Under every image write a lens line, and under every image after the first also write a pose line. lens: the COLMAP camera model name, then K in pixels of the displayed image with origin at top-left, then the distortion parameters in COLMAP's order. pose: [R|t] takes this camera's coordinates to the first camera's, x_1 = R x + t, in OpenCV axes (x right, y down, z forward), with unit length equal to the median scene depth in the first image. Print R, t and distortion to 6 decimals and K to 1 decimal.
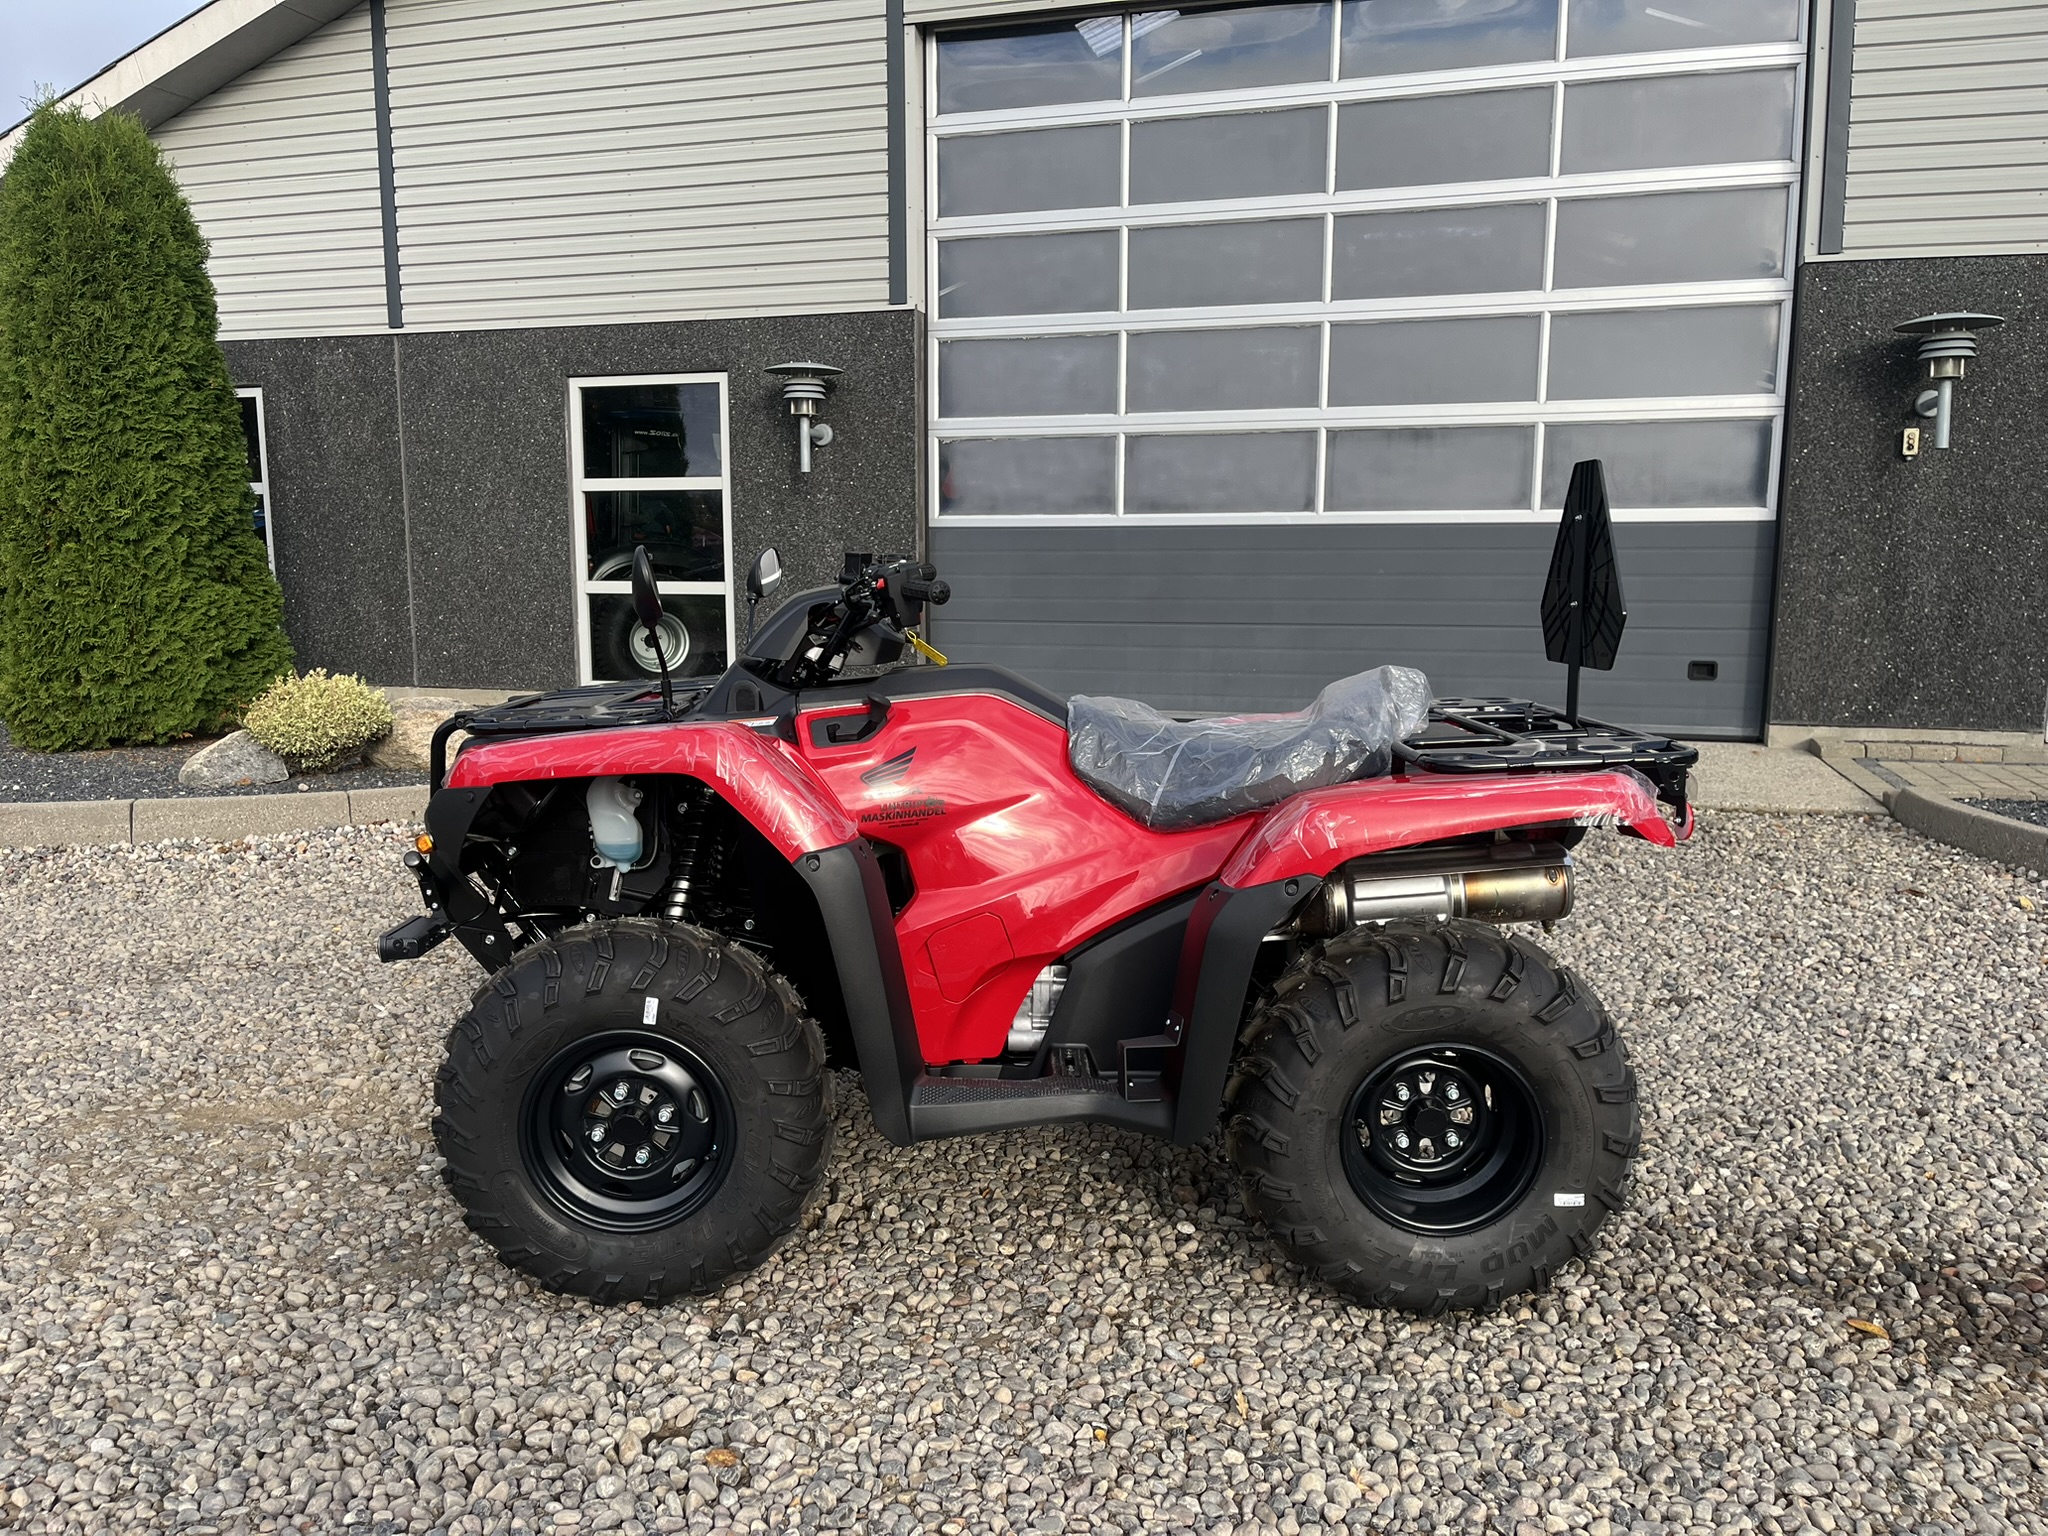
lens RADIAL K [[1560.0, 0, 1001.6], [0, 1560.0, 772.8], [0, 0, 1]] dist [0.067612, -0.090410]
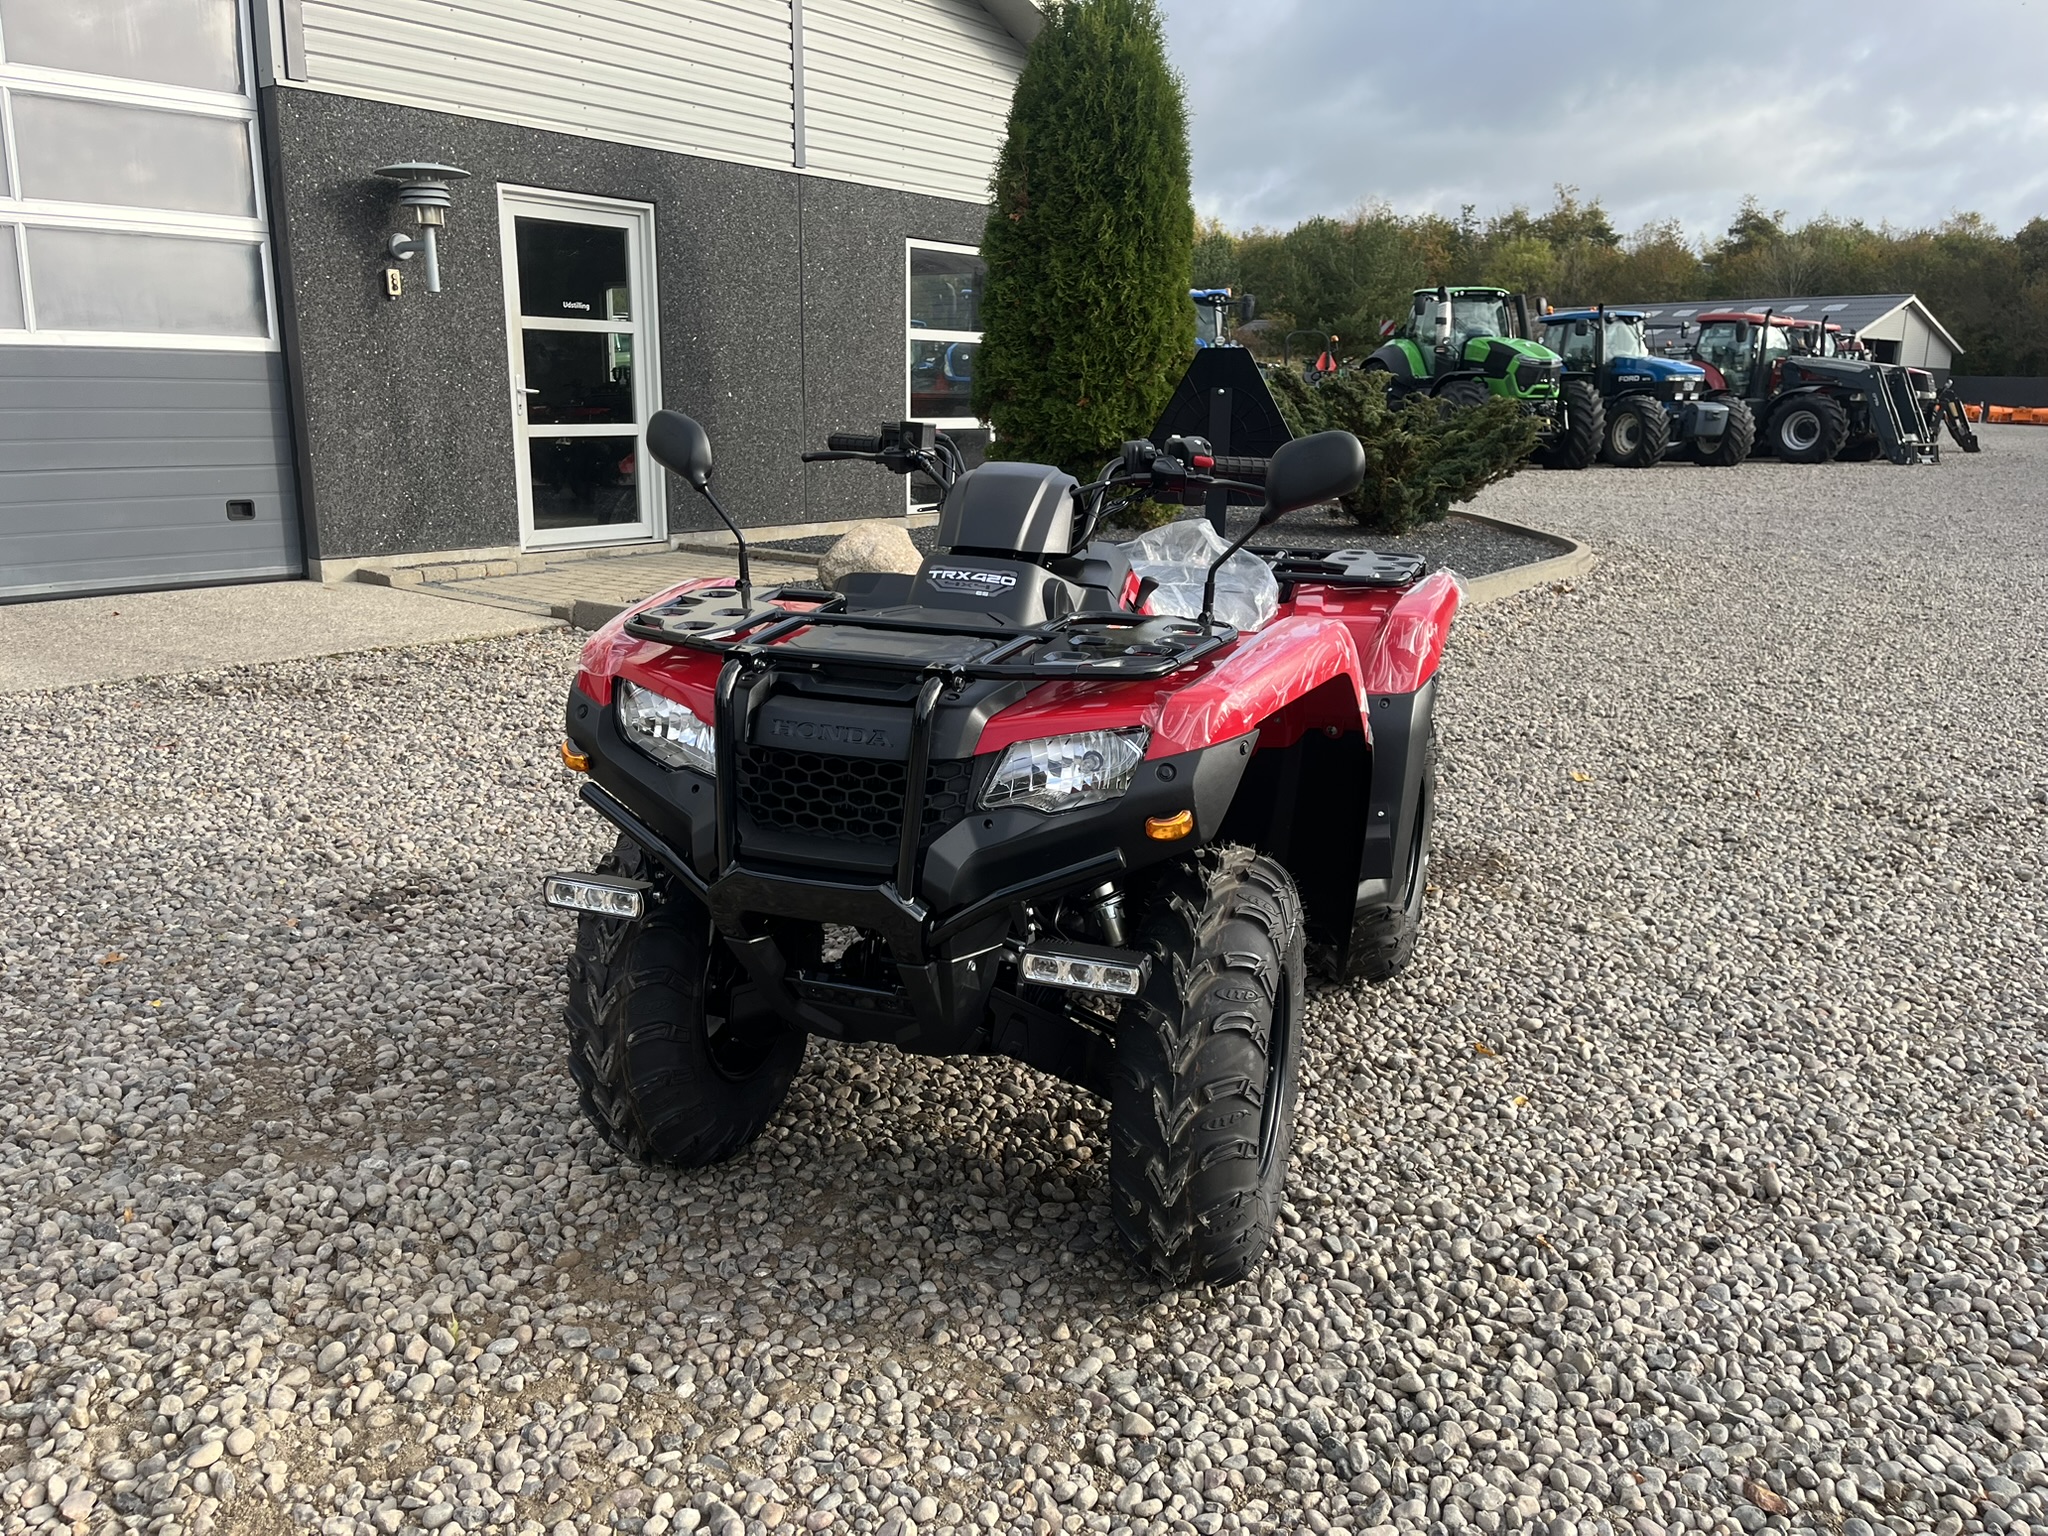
lens RADIAL K [[1560.0, 0, 1016.8], [0, 1560.0, 767.5], [0, 0, 1]] dist [0.067612, -0.090410]
pose [[0.339359, -0.214386, 0.915901, -0.323374], [0.112661, 0.975937, 0.186695, -0.039990], [-0.933886, 0.039829, 0.355346, 0.236124]]
